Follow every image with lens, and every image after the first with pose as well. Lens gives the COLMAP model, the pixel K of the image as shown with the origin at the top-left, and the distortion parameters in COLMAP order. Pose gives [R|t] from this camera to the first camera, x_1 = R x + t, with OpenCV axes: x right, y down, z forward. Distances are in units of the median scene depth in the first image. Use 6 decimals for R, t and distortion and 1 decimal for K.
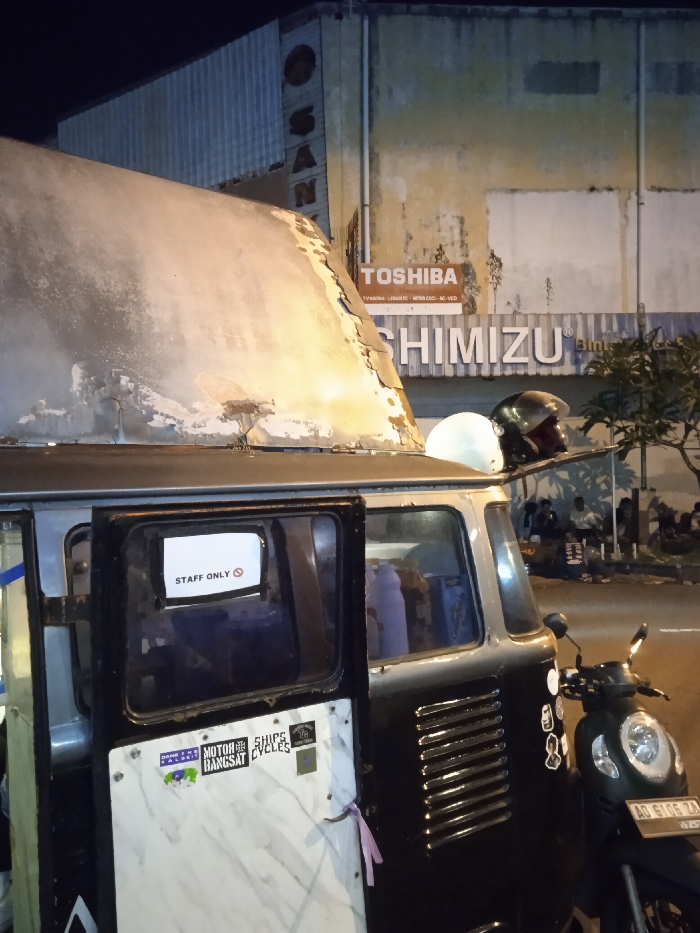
lens RADIAL K [[770.0, 0, 342.9], [0, 770.0, 467.1], [0, 0, 1]] dist [0.041030, -0.046435]
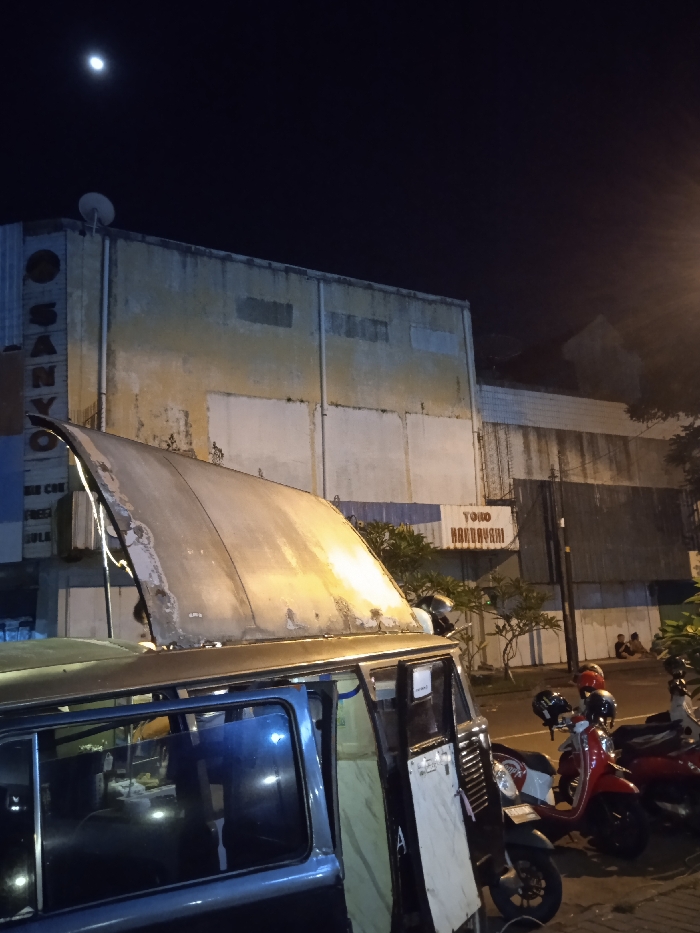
lens RADIAL K [[774.4, 0, 342.4], [0, 774.4, 465.0], [0, 0, 1]] dist [0.038140, -0.058465]
pose [[0.896571, 0.063089, 0.438383, -0.144143], [0.027831, 0.979821, -0.197930, -0.006953], [-0.442024, 0.189659, 0.876724, -0.112283]]
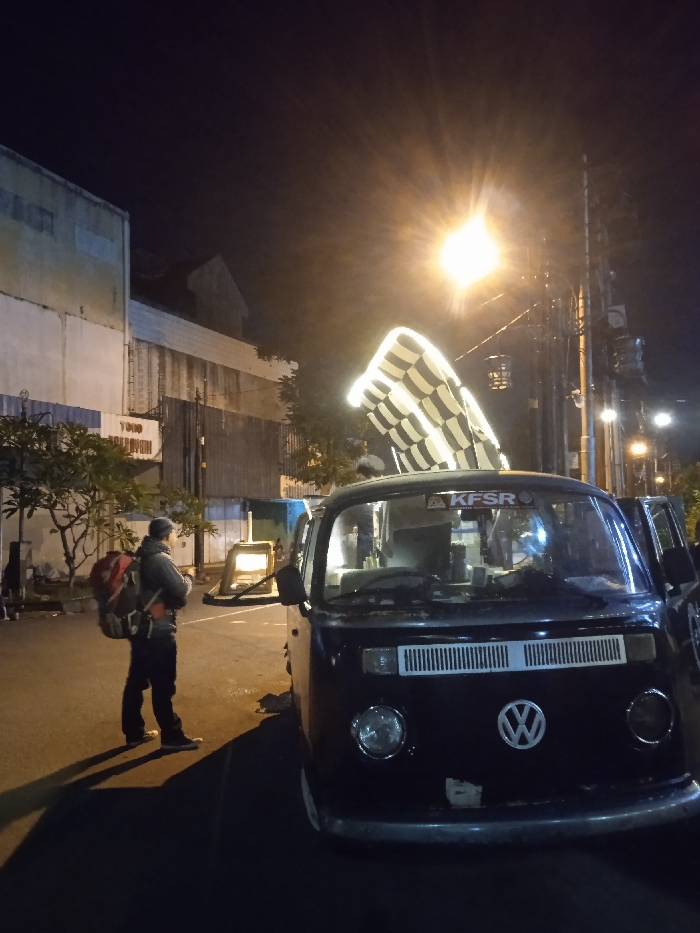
lens RADIAL K [[774.4, 0, 342.4], [0, 774.4, 465.0], [0, 0, 1]] dist [0.038140, -0.058465]
pose [[0.468618, 0.079994, 0.879771, -0.385555], [0.001781, 0.995804, -0.091493, 0.017785], [-0.883399, 0.044442, 0.466510, -0.009264]]
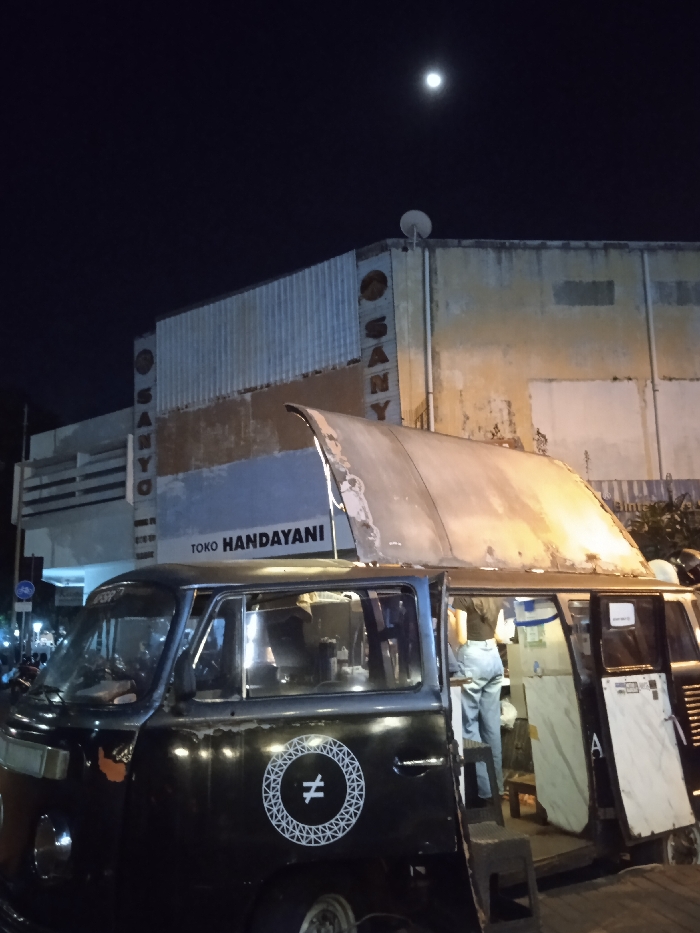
lens RADIAL K [[774.2, 0, 346.4], [0, 774.2, 467.6], [0, 0, 1]] dist [0.035176, -0.051432]
pose [[0.999979, -0.003616, 0.005290, -0.108622], [0.004583, 0.980621, -0.195859, 0.014253], [-0.004479, 0.195879, 0.980618, -0.167785]]
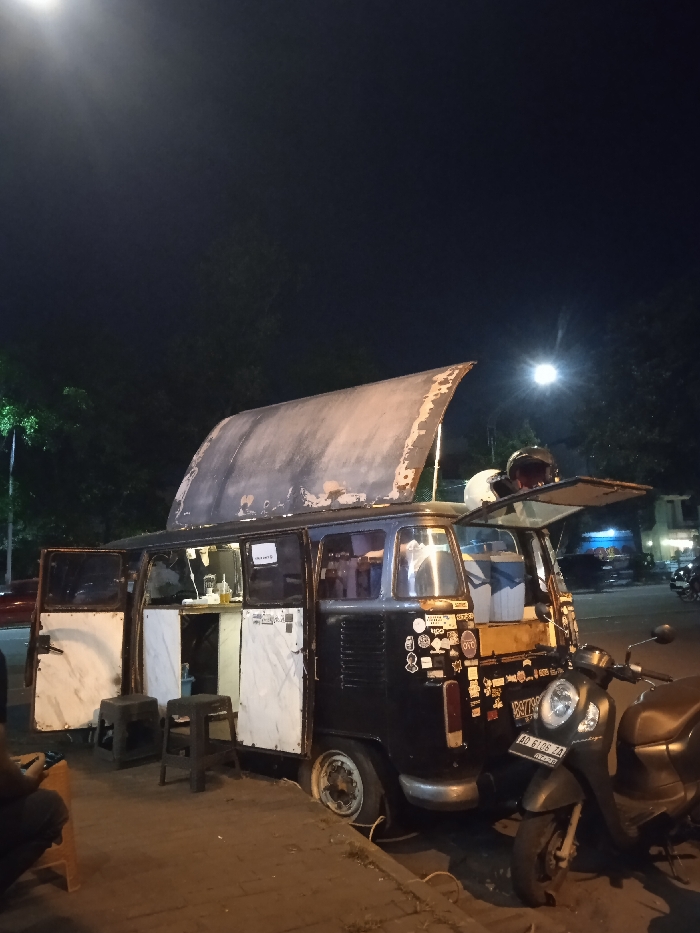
lens RADIAL K [[774.2, 0, 346.4], [0, 774.2, 467.6], [0, 0, 1]] dist [0.035176, -0.051432]
pose [[0.253478, -0.132463, -0.958229, 0.265846], [0.051929, 0.991015, -0.123259, 0.017163], [0.965946, -0.018517, 0.258079, 0.051342]]
